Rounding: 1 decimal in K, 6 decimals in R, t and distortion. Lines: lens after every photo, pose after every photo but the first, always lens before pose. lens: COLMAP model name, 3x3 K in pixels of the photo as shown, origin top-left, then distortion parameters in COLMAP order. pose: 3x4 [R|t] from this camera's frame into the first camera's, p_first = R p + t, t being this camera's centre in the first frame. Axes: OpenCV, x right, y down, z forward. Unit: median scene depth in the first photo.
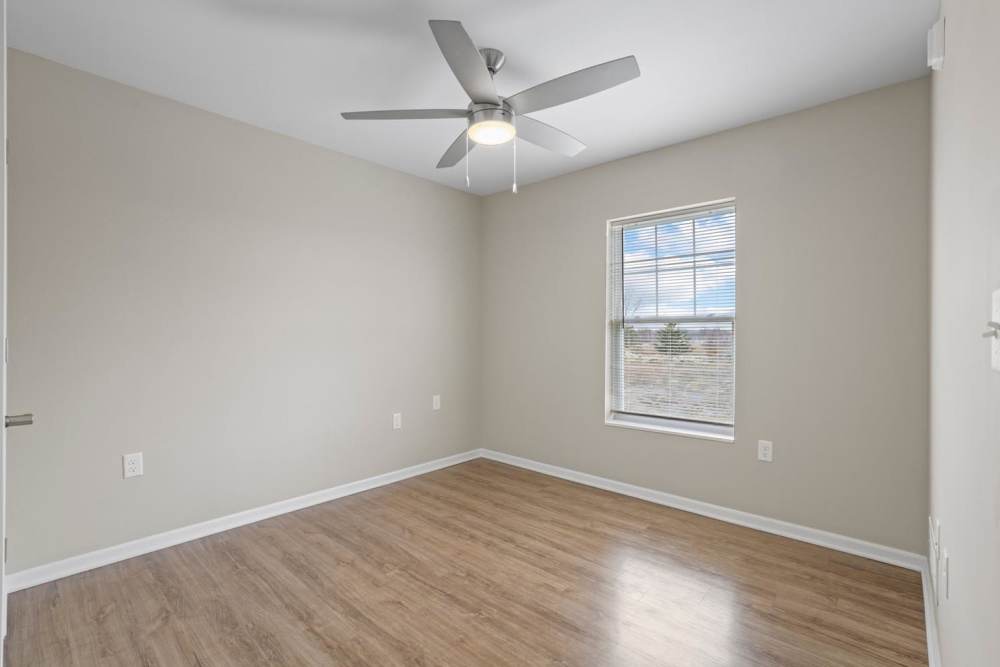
lens RADIAL K [[450.1, 0, 502.9], [0, 450.1, 331.8], [0, 0, 1]] dist [-0.003662, 0.000560]
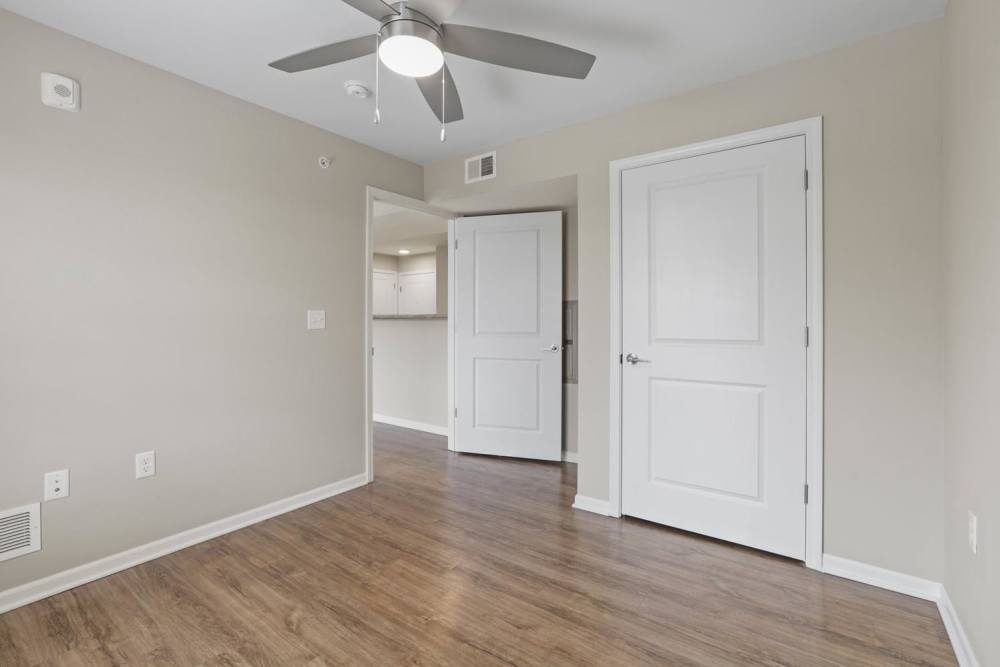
lens RADIAL K [[450.1, 0, 503.0], [0, 450.1, 328.5], [0, 0, 1]] dist [-0.003662, 0.000560]
pose [[-0.995098, -0.002542, -0.098858, -0.115565], [-0.003873, 0.999904, 0.013277, 0.002421], [0.098815, 0.013595, -0.995013, 1.948012]]
